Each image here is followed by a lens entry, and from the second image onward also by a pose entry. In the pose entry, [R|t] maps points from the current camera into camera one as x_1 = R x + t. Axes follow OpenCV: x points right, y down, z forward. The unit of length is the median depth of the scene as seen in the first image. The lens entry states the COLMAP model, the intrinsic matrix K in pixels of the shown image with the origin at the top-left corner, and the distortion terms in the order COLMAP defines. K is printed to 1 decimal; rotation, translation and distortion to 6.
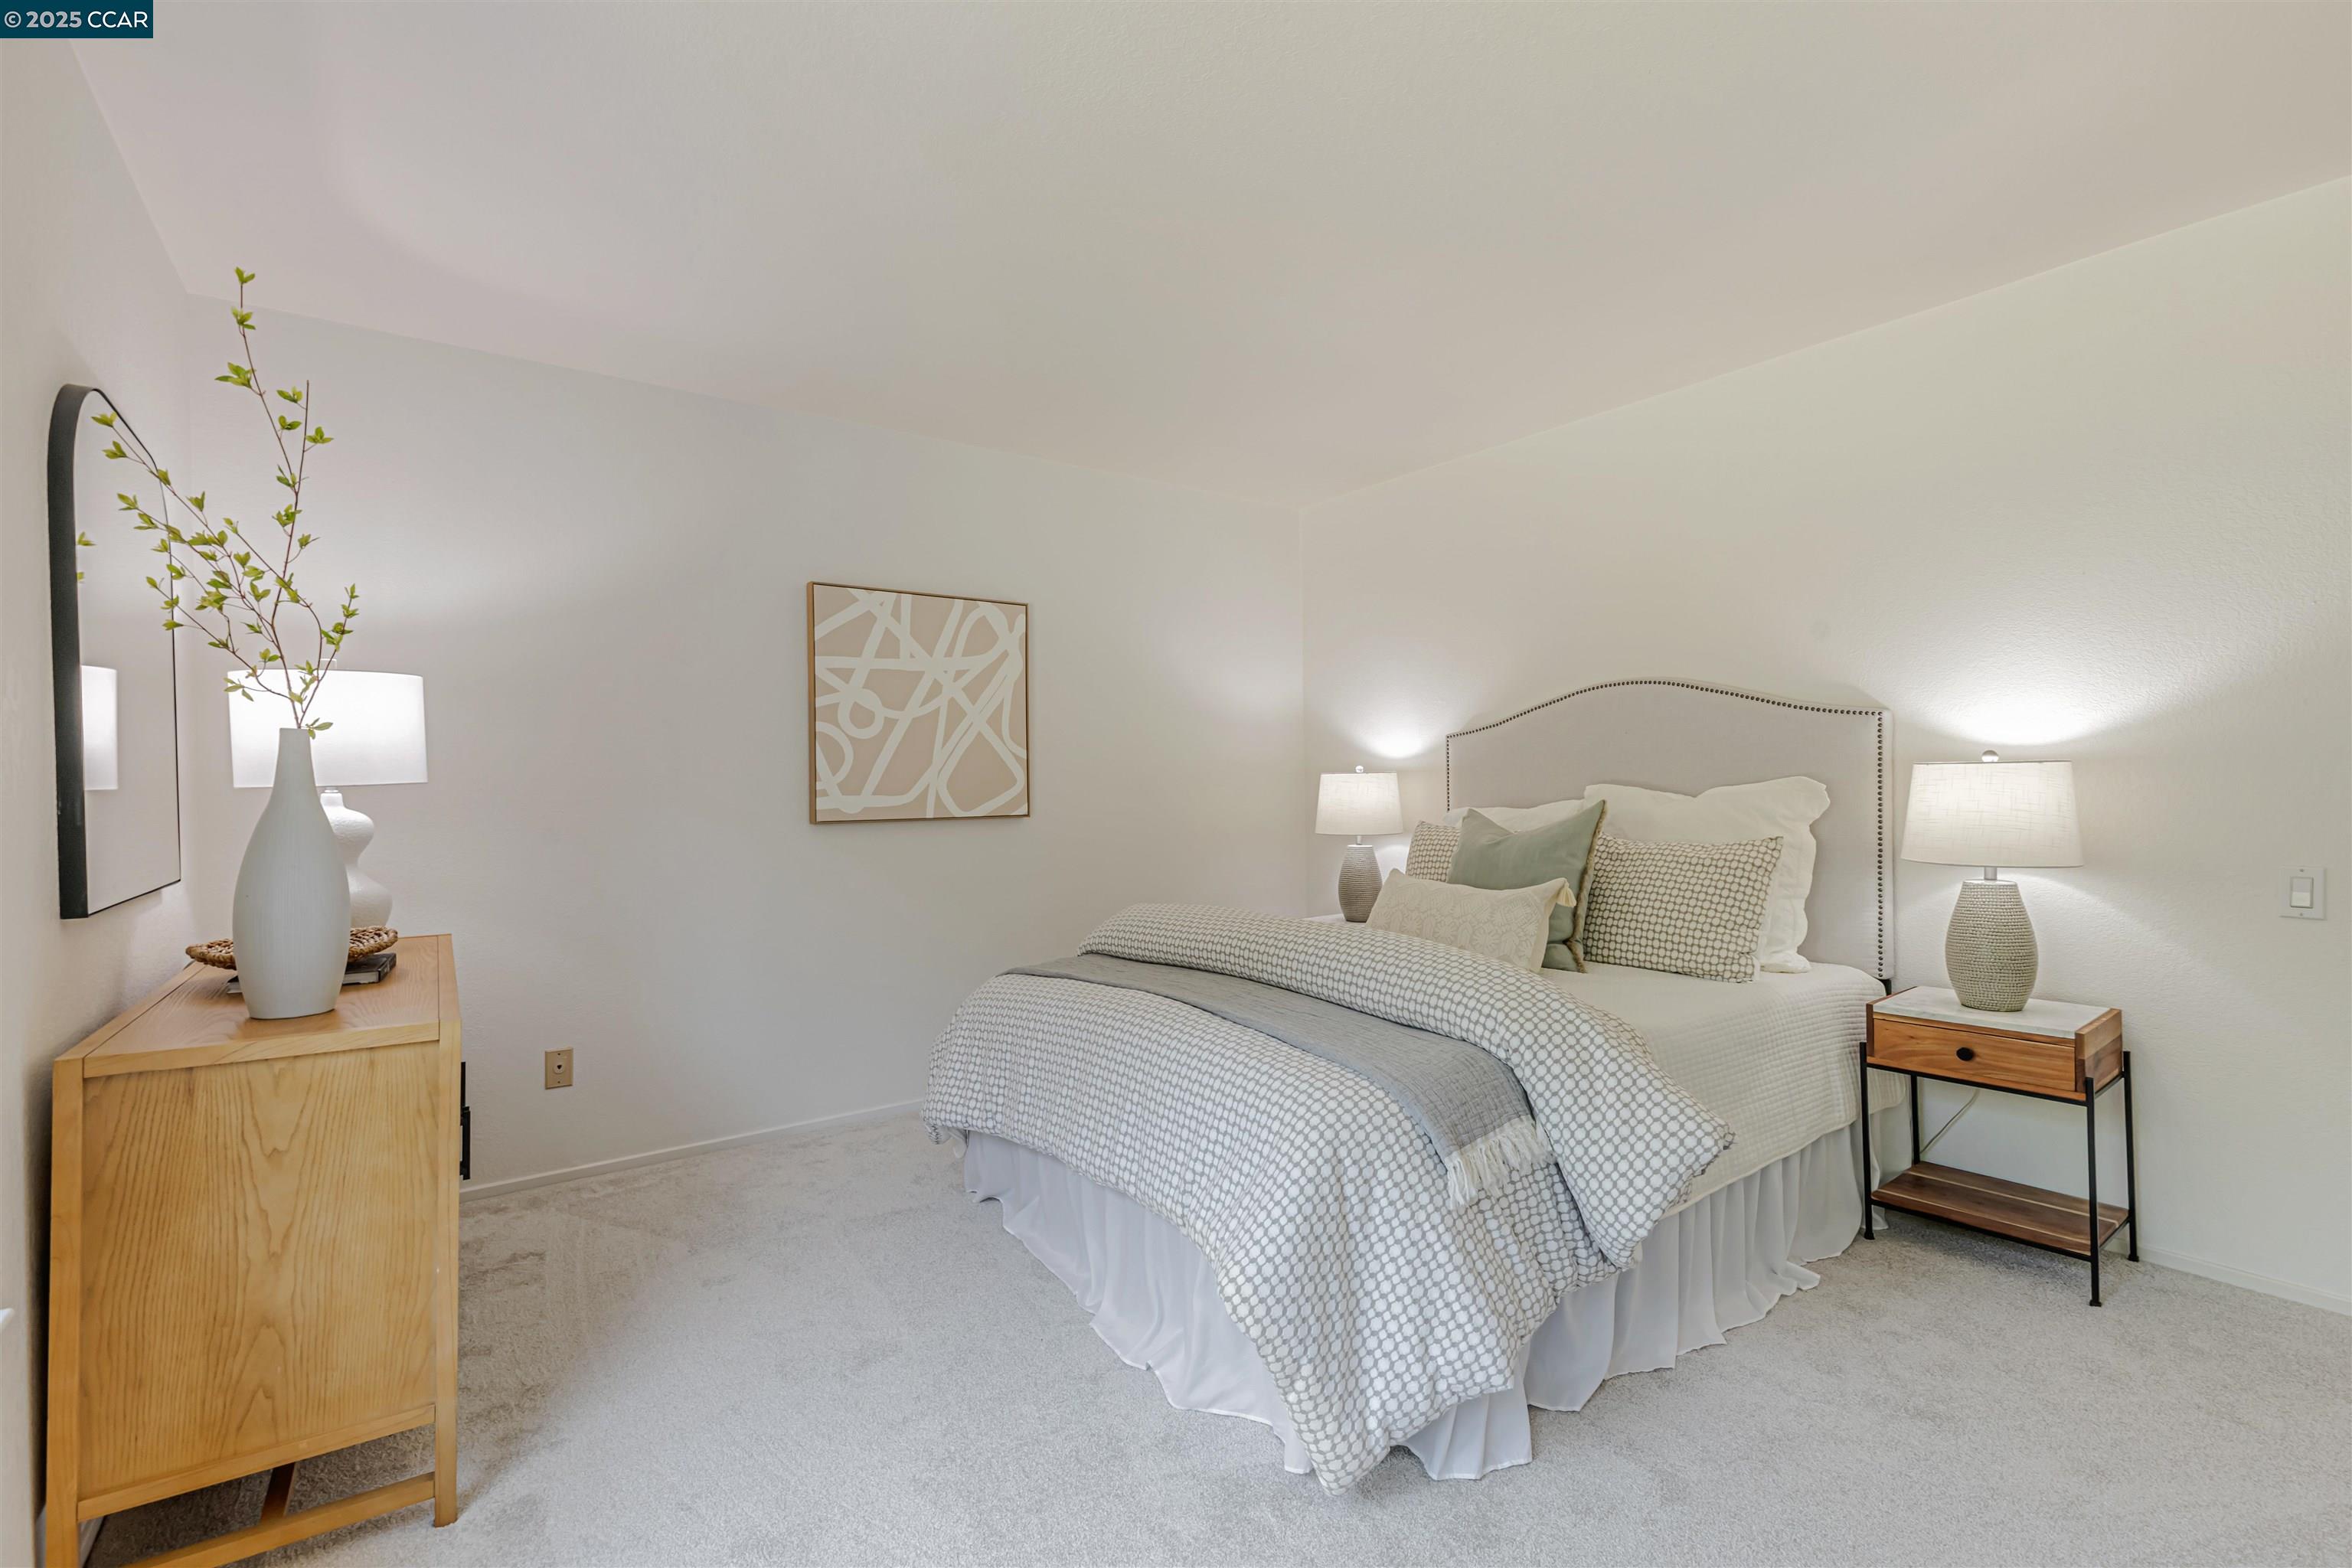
lens RADIAL K [[1036.8, 0, 1174.9], [0, 1036.8, 779.7], [0, 0, 1]] dist [-0.002171, -0.000462]
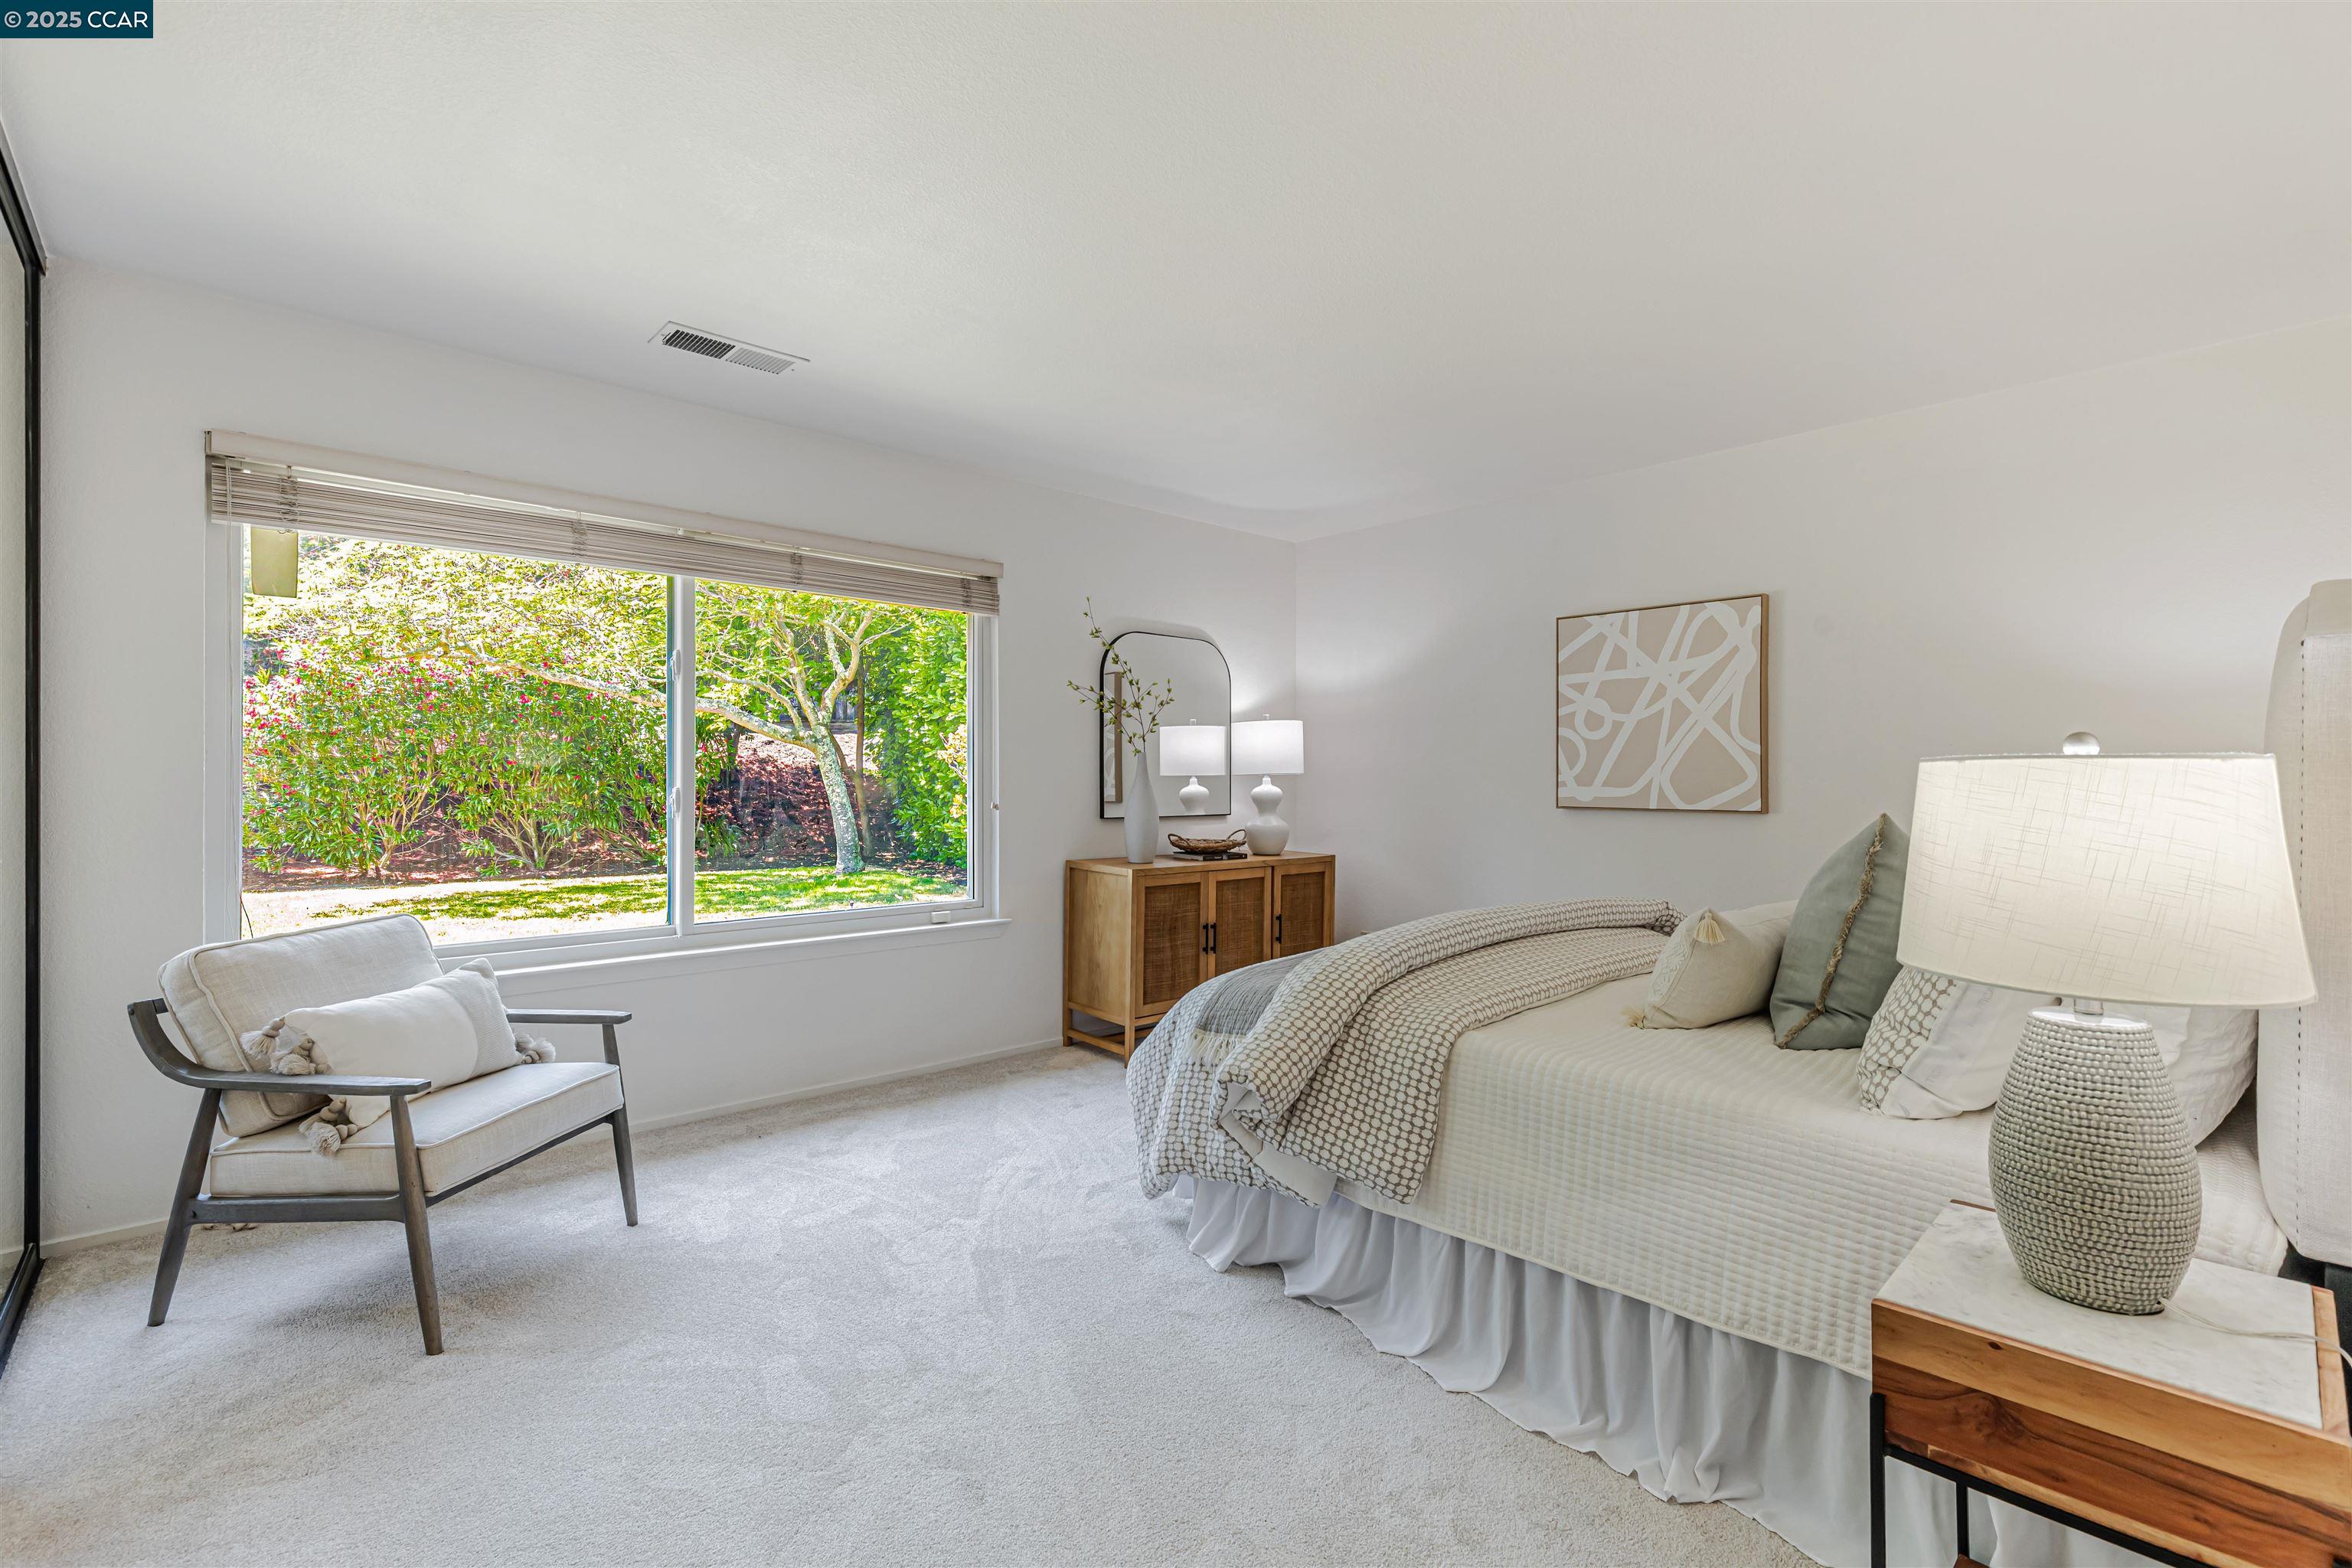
lens RADIAL K [[1036.8, 0, 1179.0], [0, 1036.8, 777.9], [0, 0, 1]] dist [-0.002171, -0.000462]
pose [[0.122417, 0.011638, -0.992410, 0.817350], [-0.003028, 0.999931, 0.011352, -0.007293], [0.992474, 0.001615, 0.122444, 0.366887]]
